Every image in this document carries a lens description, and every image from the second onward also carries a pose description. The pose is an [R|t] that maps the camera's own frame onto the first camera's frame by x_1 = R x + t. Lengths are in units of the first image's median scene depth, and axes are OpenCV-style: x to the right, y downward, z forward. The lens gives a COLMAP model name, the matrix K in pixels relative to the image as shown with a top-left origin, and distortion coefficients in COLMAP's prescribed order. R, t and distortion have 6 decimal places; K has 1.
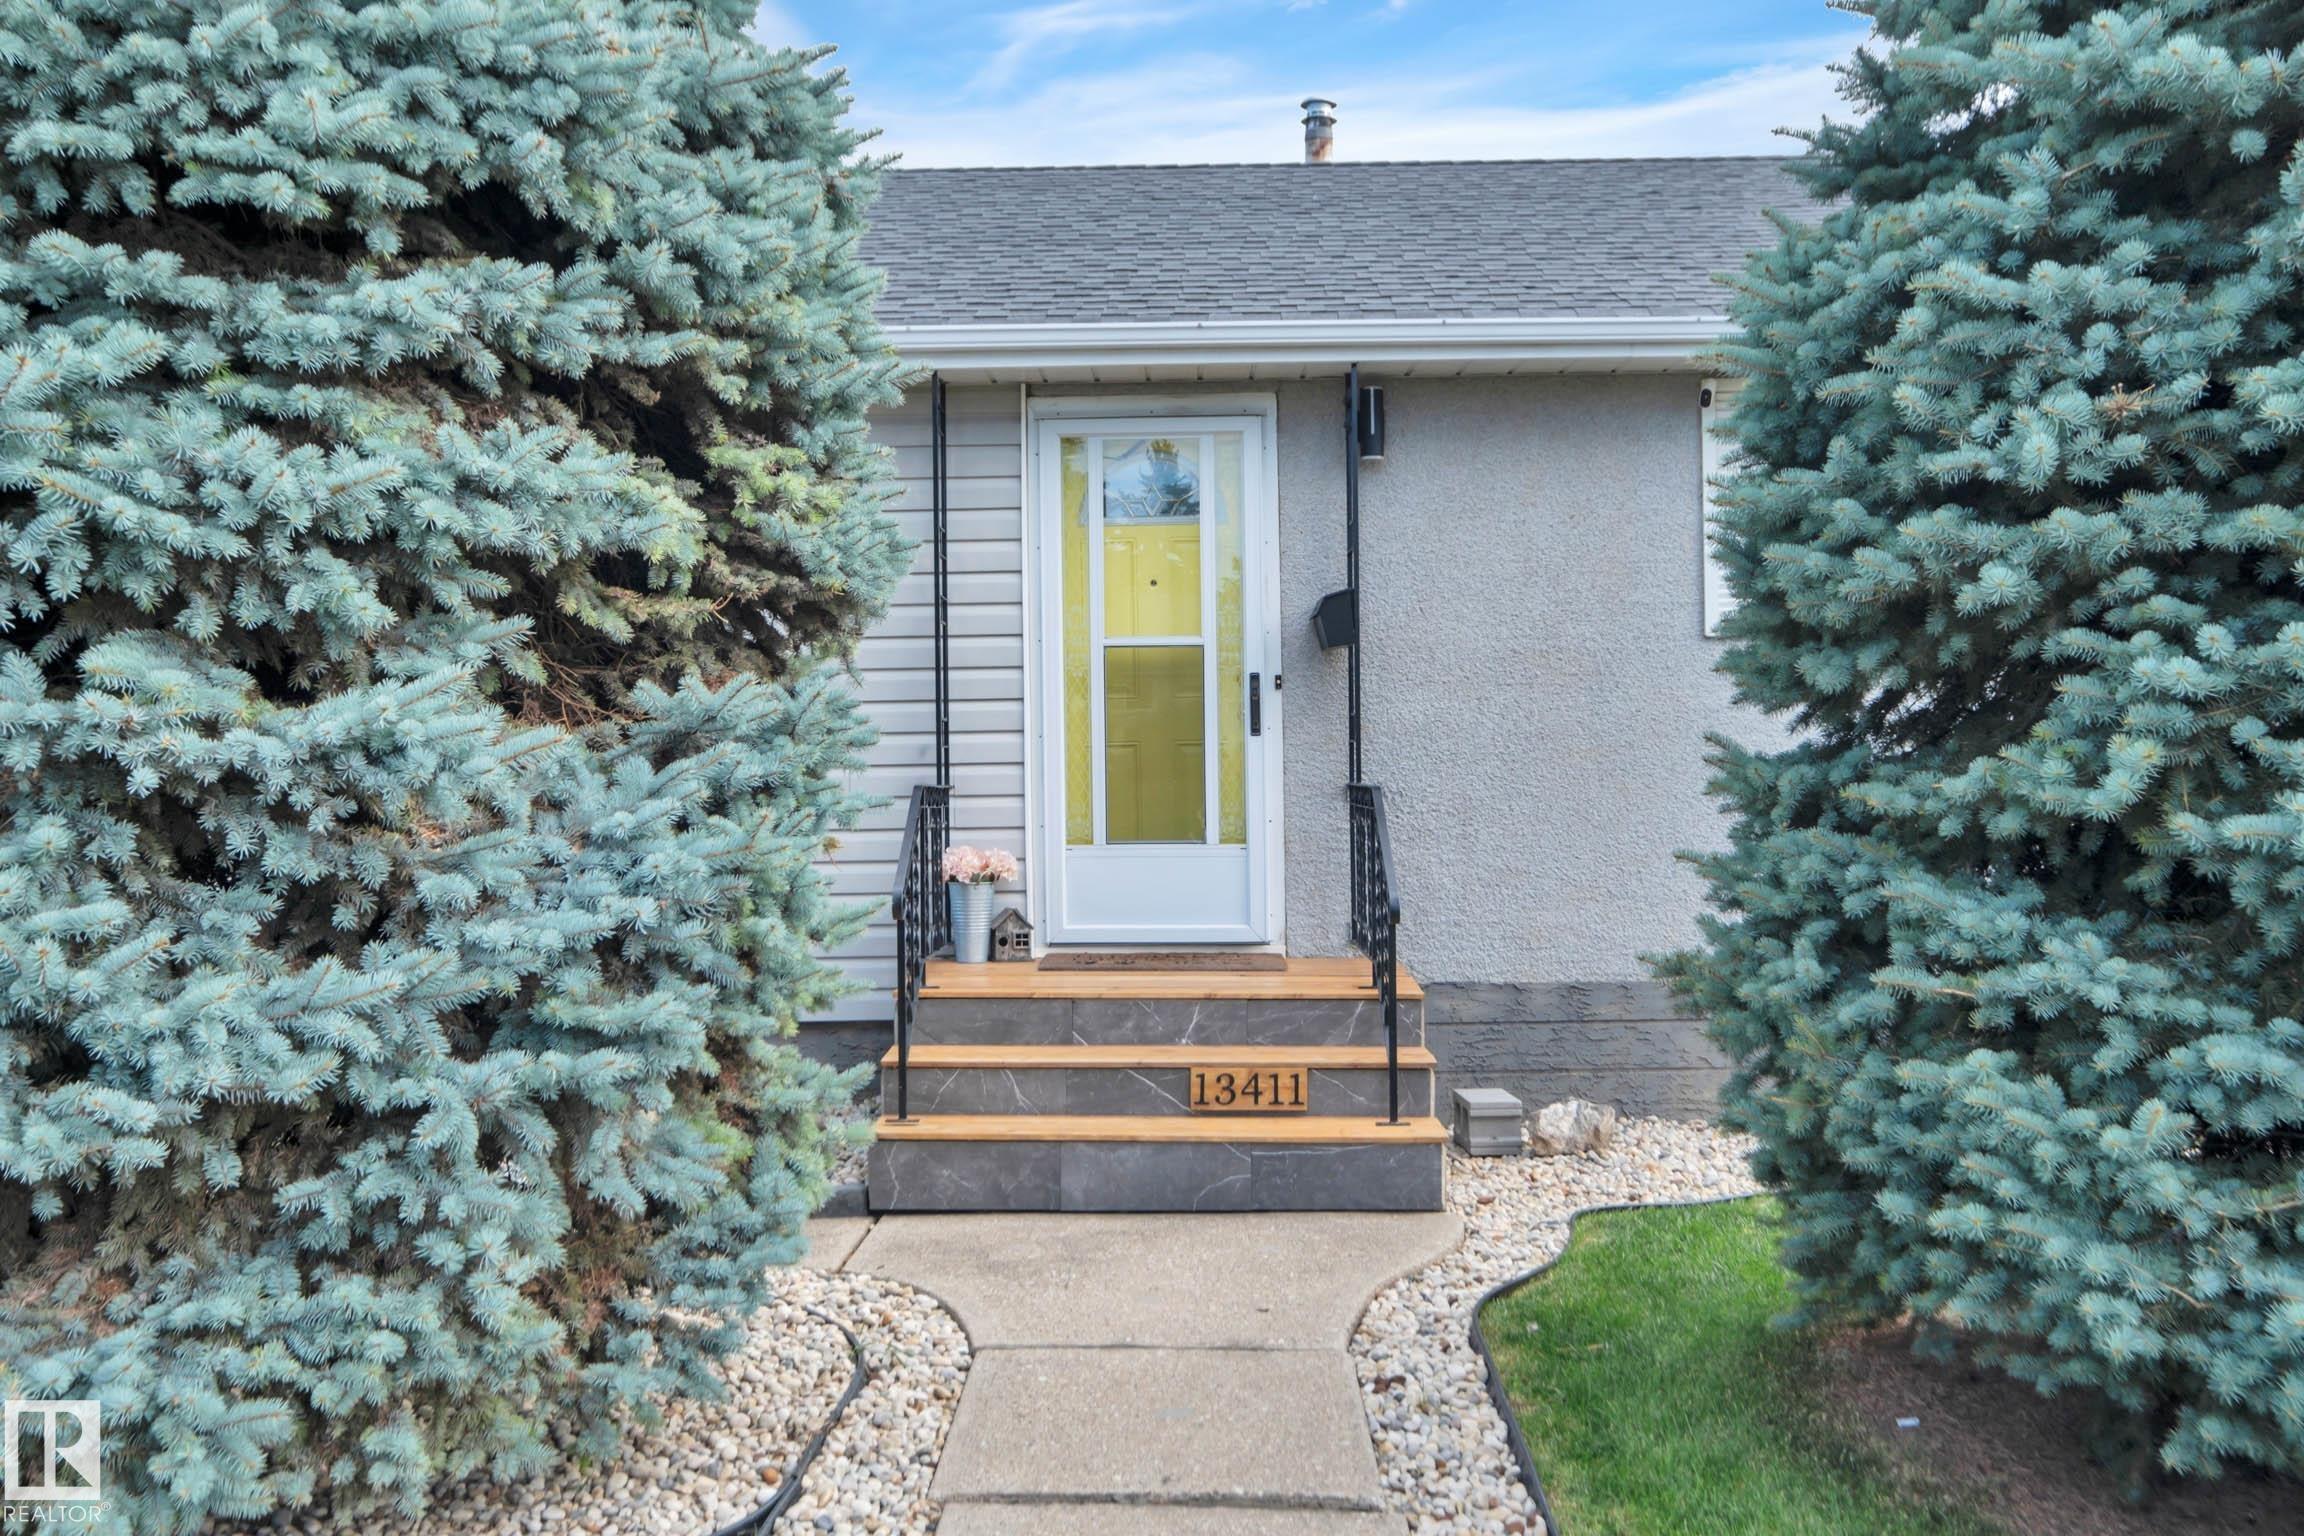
lens RADIAL K [[1986.5, 0, 1142.3], [0, 1986.5, 744.9], [0, 0, 1]] dist [-0.004395, 0.005789]
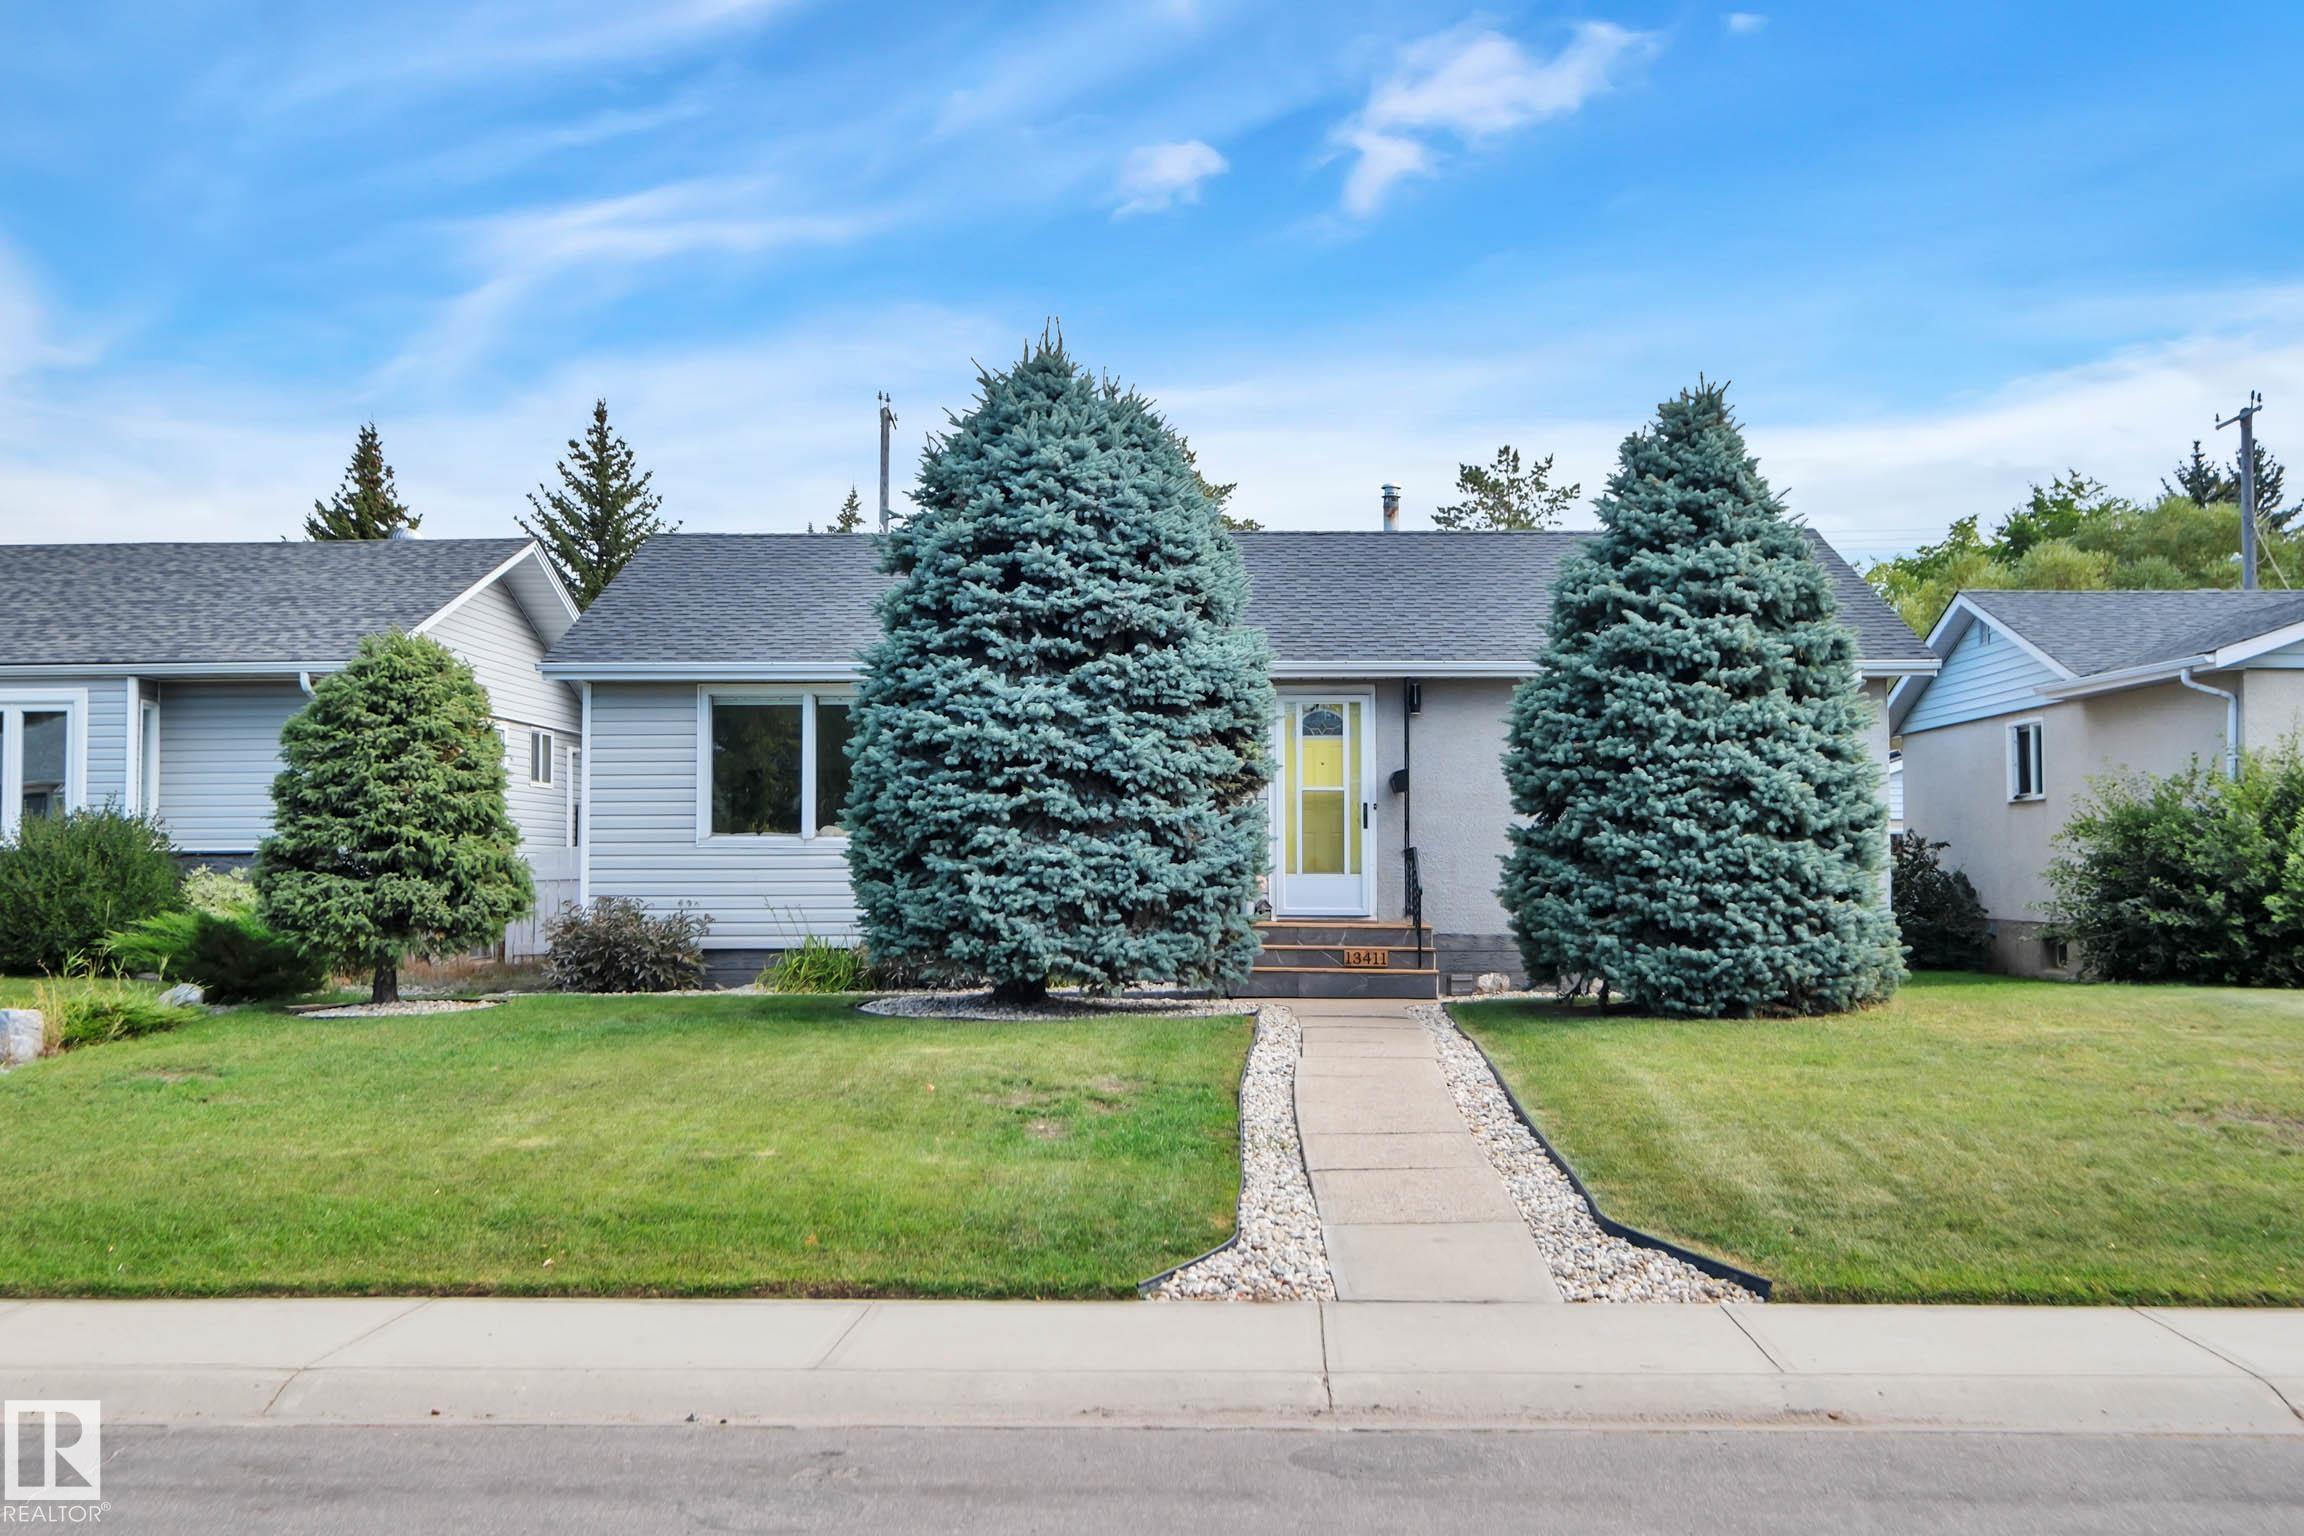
lens RADIAL K [[2463.2, 0, 1158.4], [0, 2463.2, 774.1], [0, 0, 1]] dist [-0.159759, 0.000000]
pose [[0.999924, 0.012120, 0.002138, -0.437169], [-0.012013, 0.998930, -0.044664, 0.141971], [-0.002677, 0.044635, 0.999000, -4.293143]]
